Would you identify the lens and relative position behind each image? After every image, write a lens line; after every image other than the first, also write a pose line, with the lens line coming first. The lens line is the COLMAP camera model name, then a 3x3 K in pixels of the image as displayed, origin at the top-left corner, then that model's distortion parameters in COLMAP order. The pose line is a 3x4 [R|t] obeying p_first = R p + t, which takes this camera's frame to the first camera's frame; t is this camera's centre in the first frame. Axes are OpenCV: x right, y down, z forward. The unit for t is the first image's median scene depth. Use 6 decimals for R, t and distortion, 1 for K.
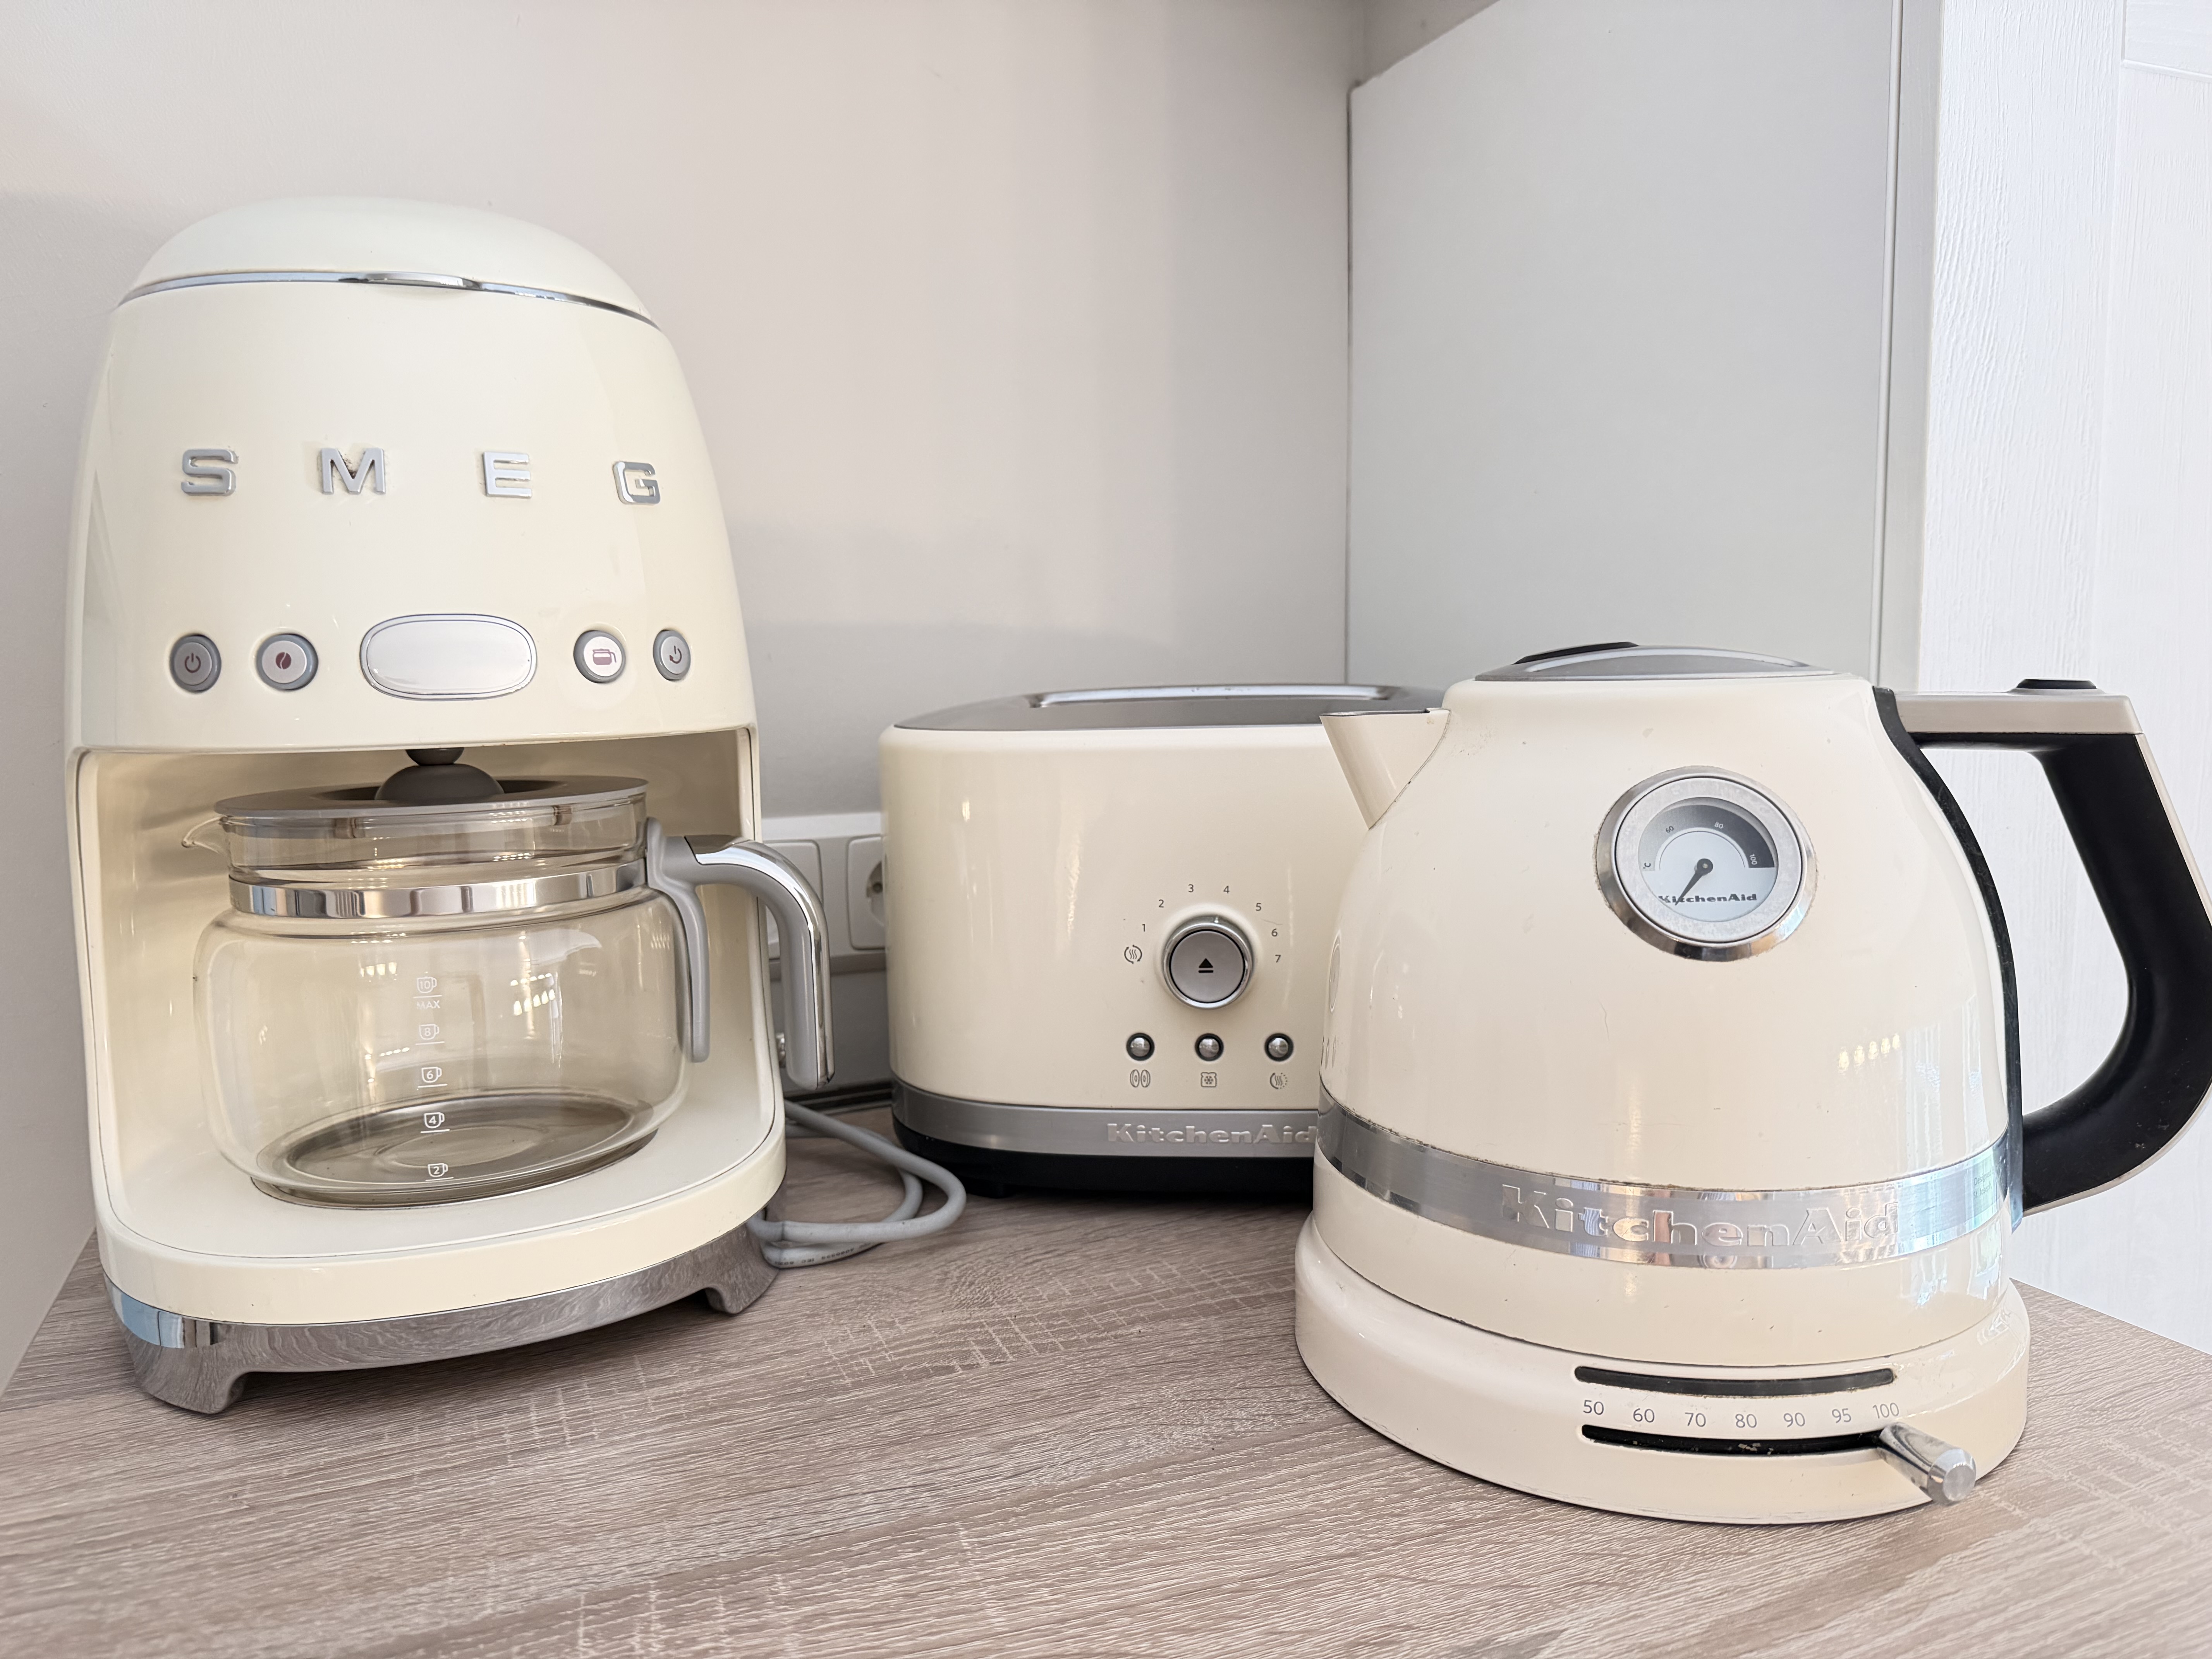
lens RADIAL K [[1559.5, 0, 1107.2], [0, 1559.5, 827.8], [0, 0, 1]] dist [0.002196, 0.000384]
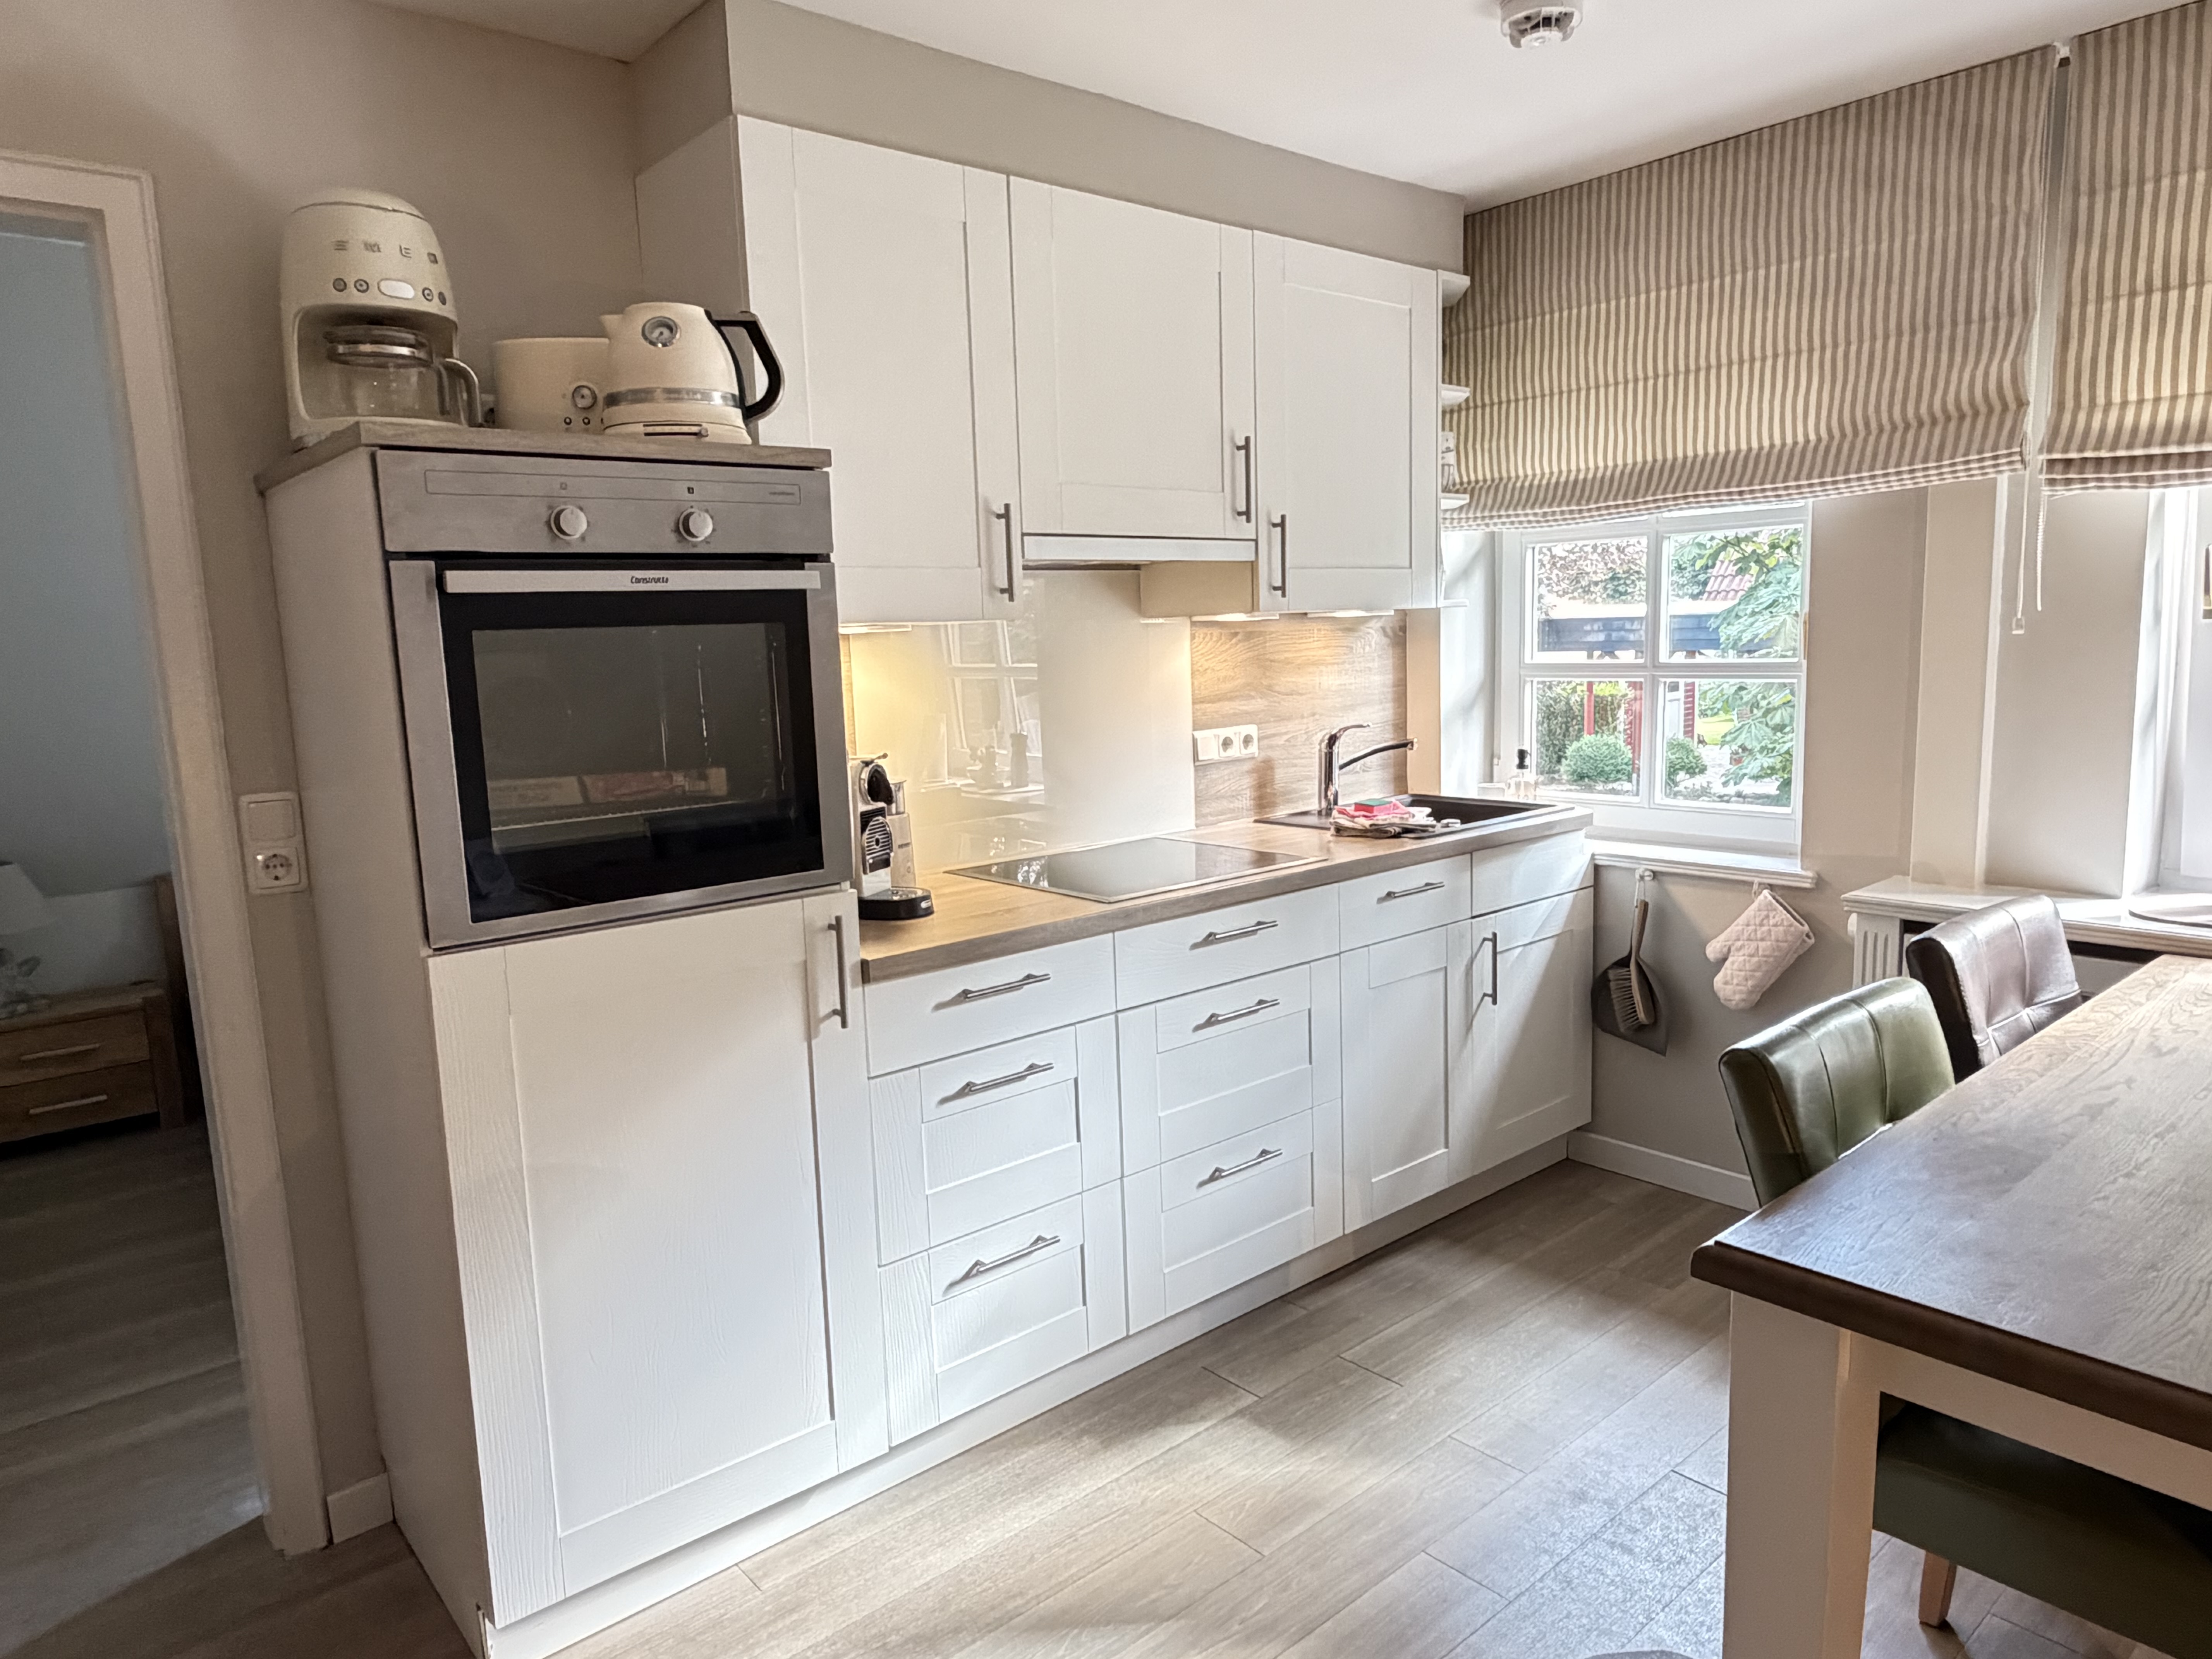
lens RADIAL K [[1425.3, 0, 1103.1], [0, 1425.3, 836.4], [0, 0, 1]] dist [0.000776, 0.001014]
pose [[0.952044, -0.052807, 0.301368, 0.217506], [0.043013, 0.998311, 0.039049, 1.429780], [-0.302921, -0.024214, 0.952708, -3.694919]]
